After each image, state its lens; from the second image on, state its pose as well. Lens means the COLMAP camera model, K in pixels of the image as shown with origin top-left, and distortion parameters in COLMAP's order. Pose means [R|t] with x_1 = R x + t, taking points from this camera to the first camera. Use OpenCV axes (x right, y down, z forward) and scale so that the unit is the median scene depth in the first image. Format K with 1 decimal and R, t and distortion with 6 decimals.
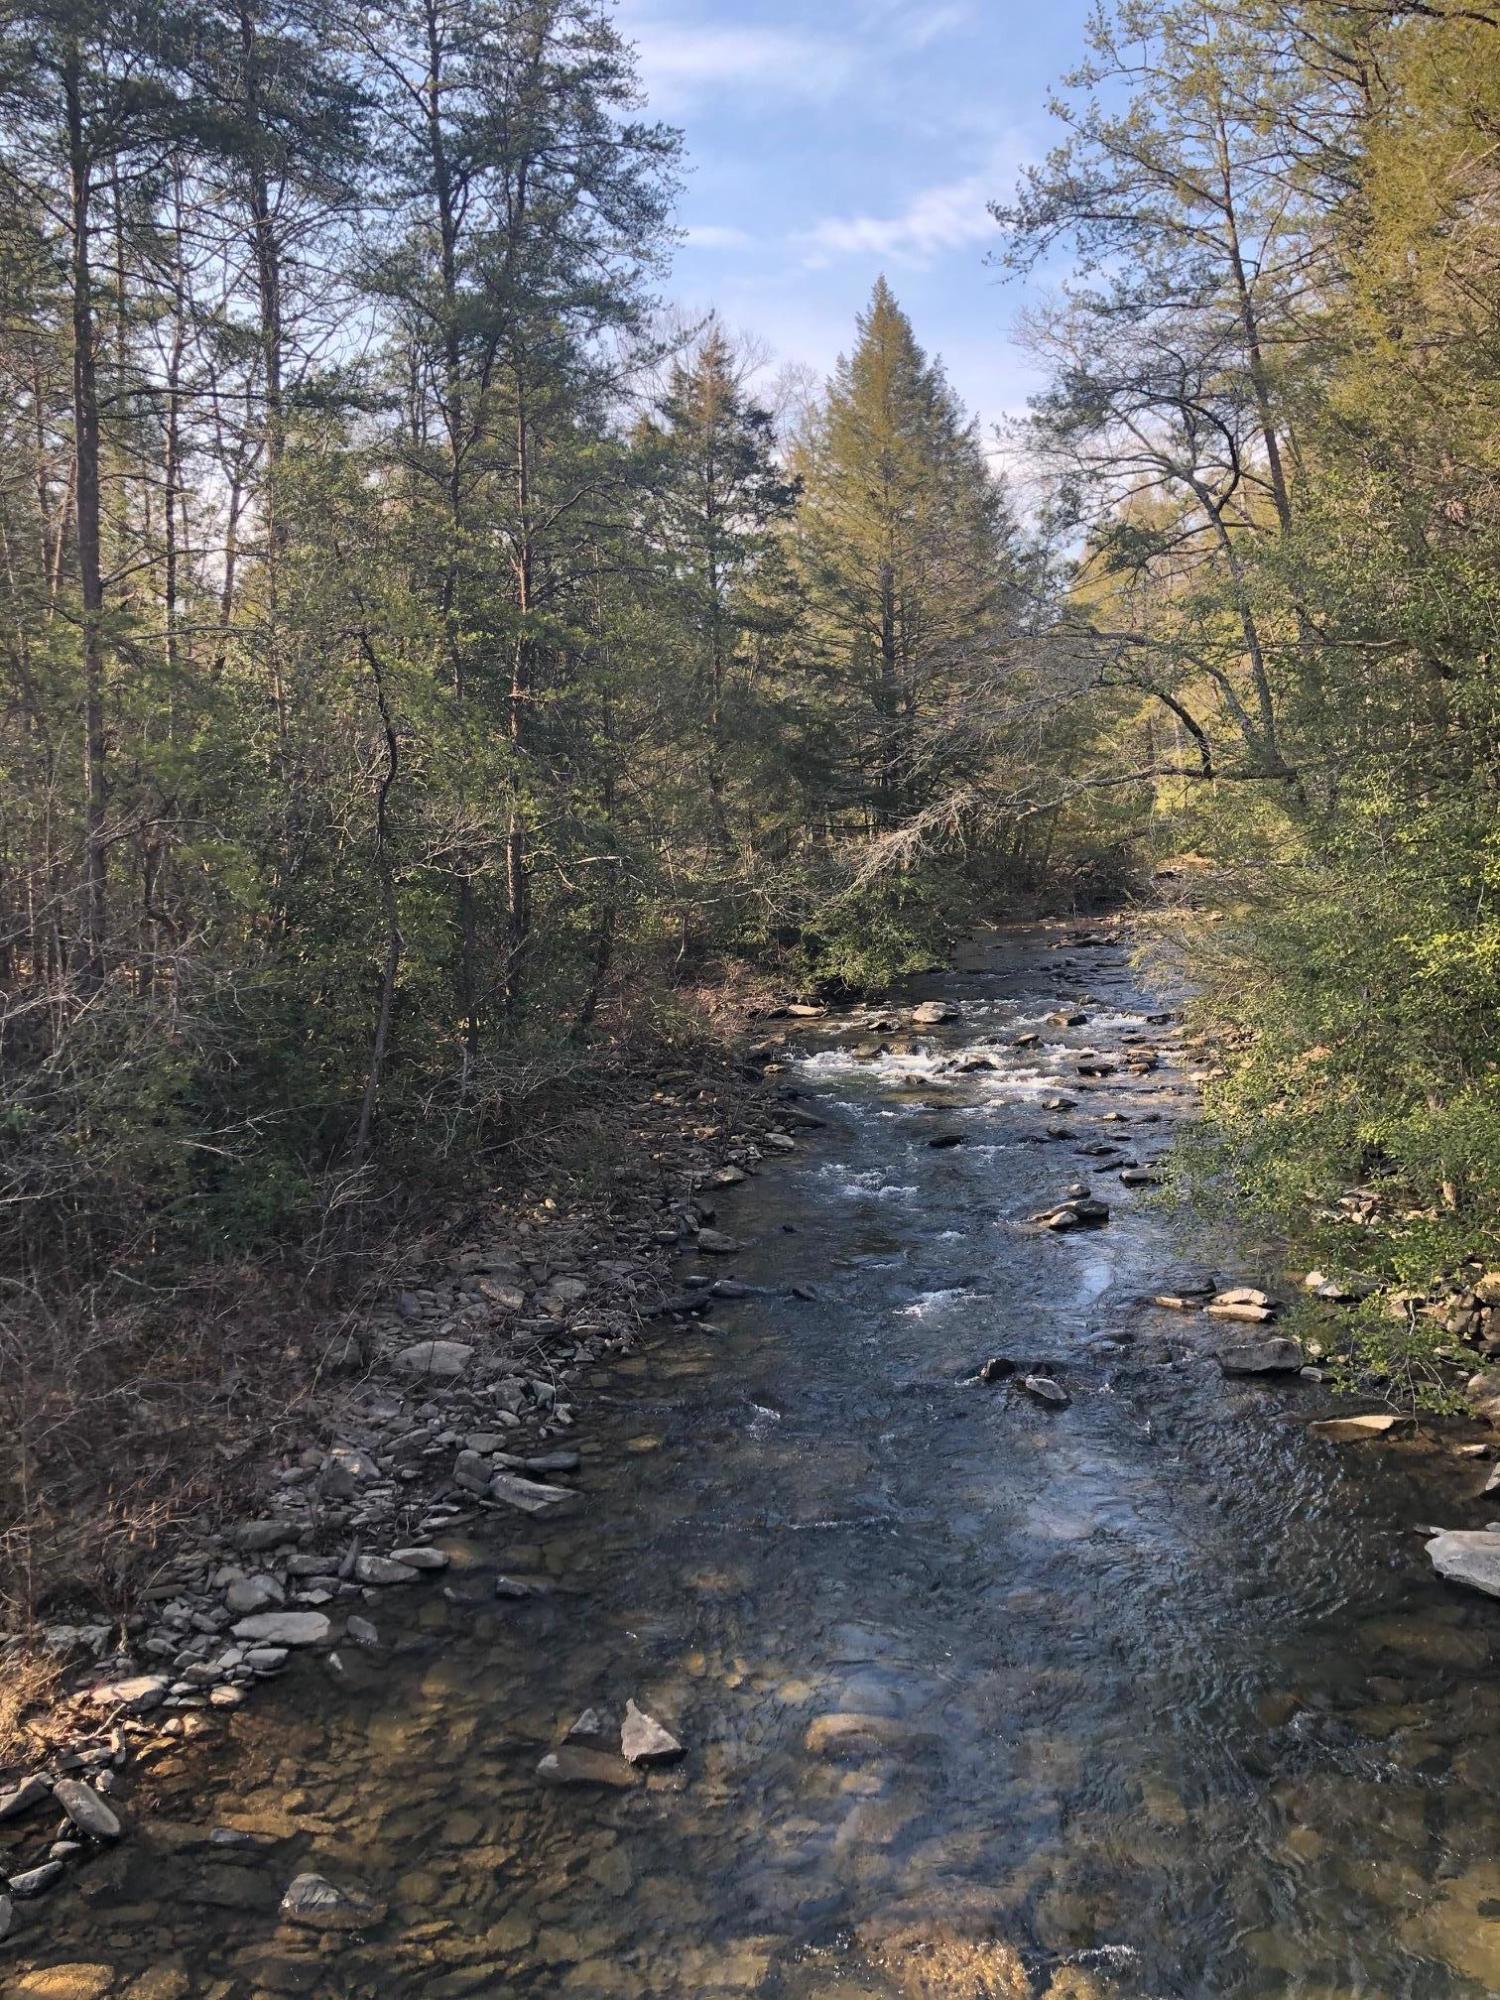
lens RADIAL K [[1639.7, 0, 743.8], [0, 1639.7, 991.0], [0, 0, 1]] dist [0.036526, -0.028105]
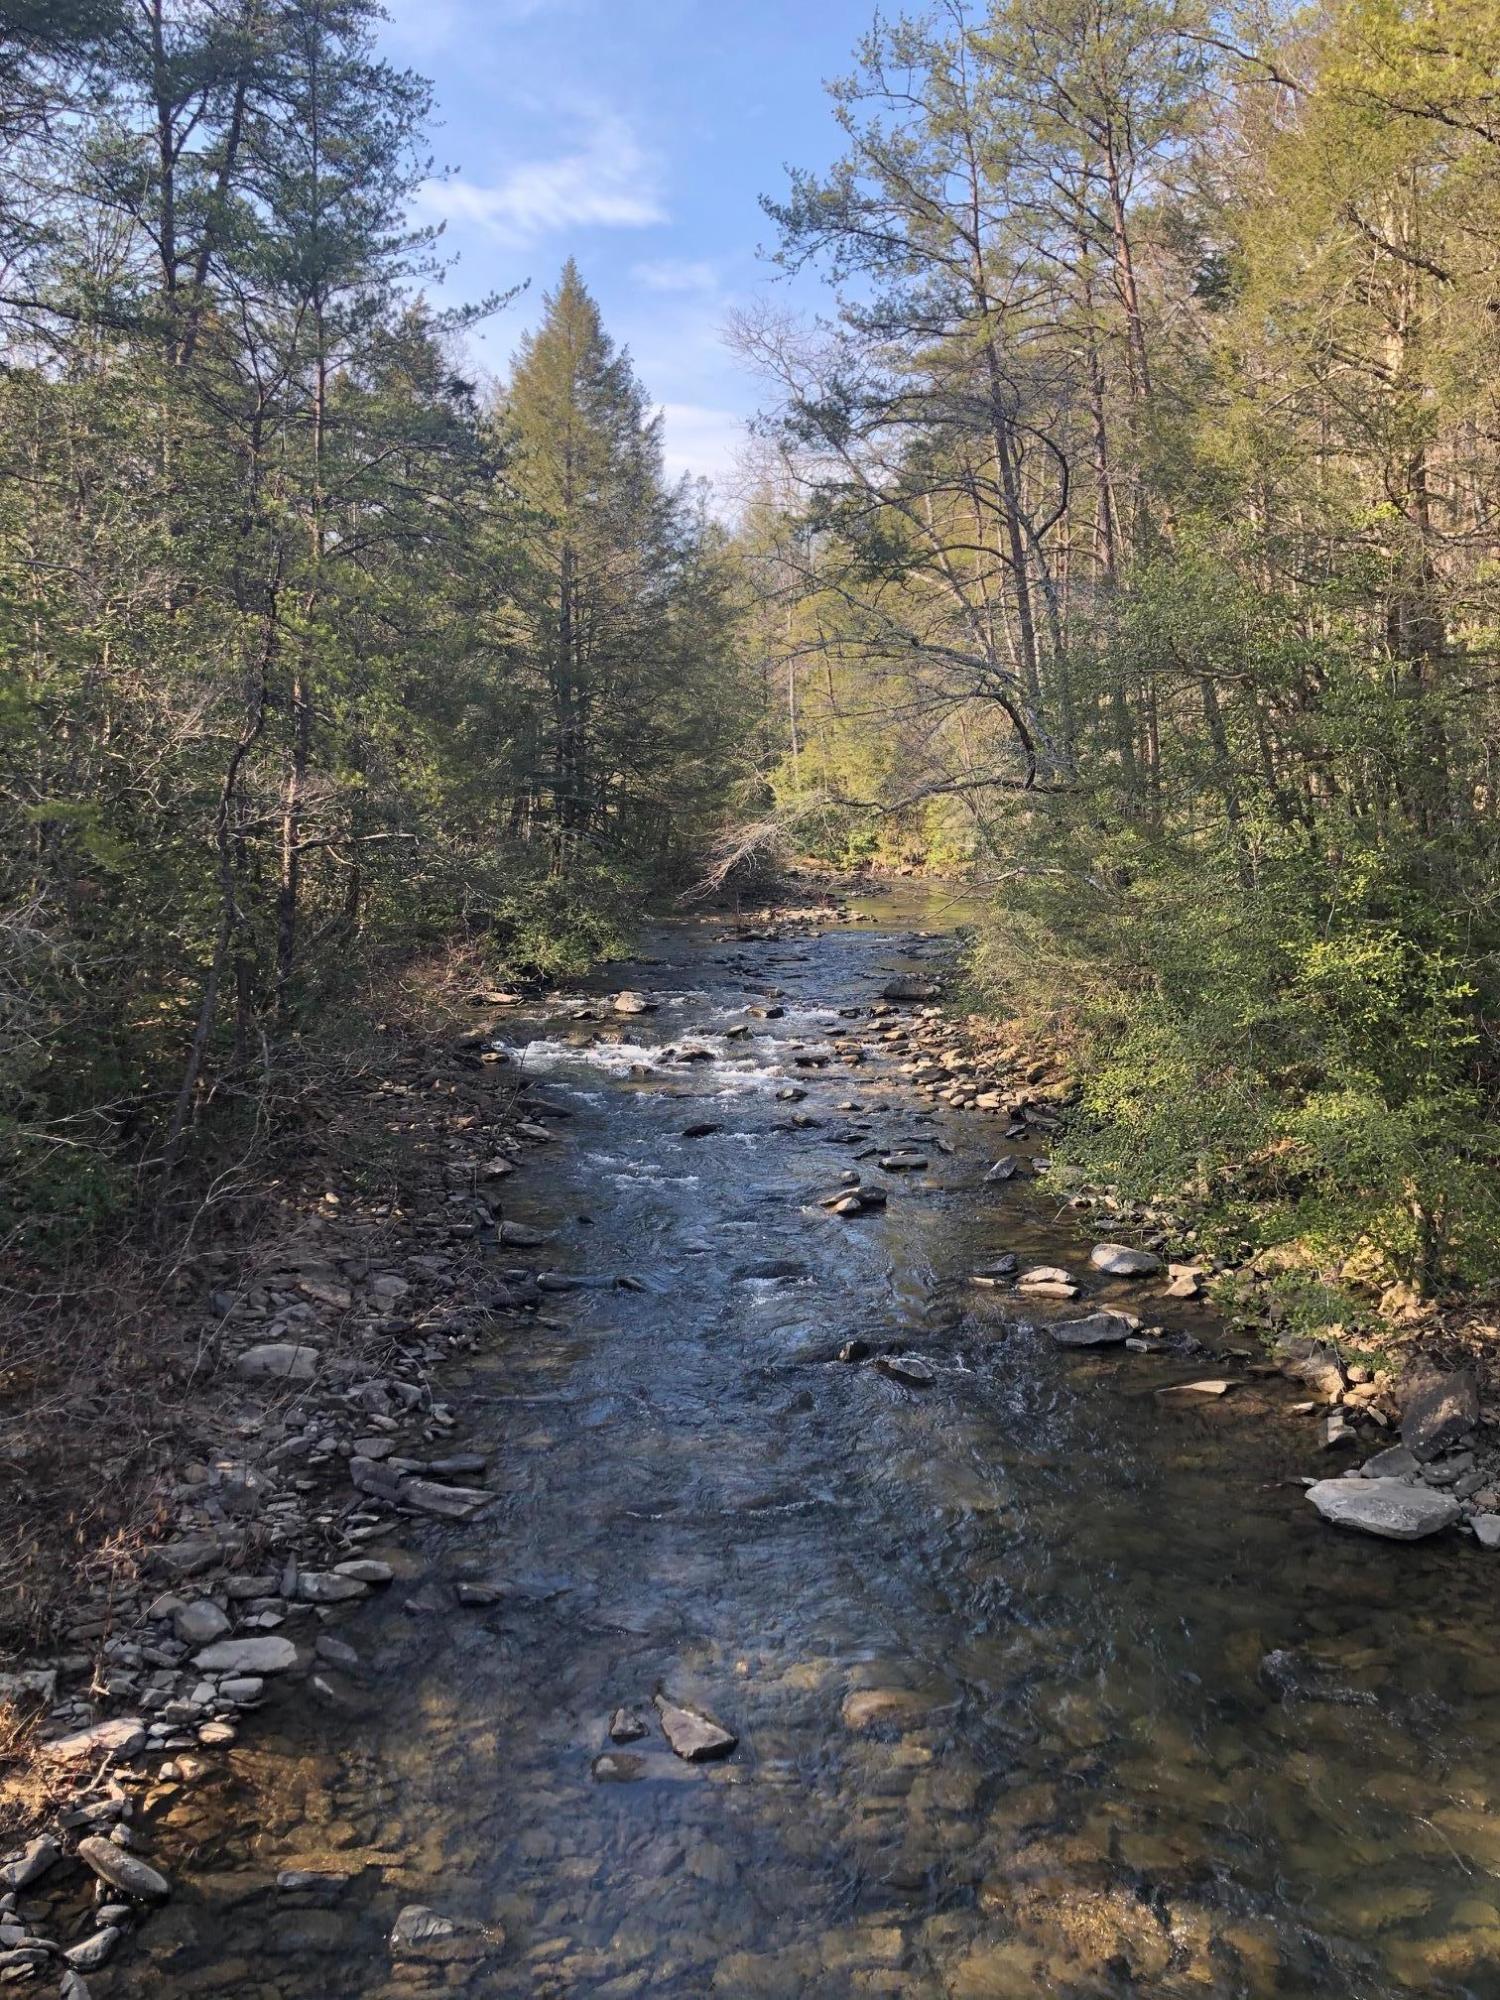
lens RADIAL K [[1639.7, 0, 760.2], [0, 1639.7, 1002.6], [0, 0, 1]] dist [0.036526, -0.028105]
pose [[0.966181, 0.017831, 0.257246, -0.128389], [-0.021296, 0.999716, 0.010688, 0.001137], [-0.256982, -0.015805, 0.966287, 0.017270]]
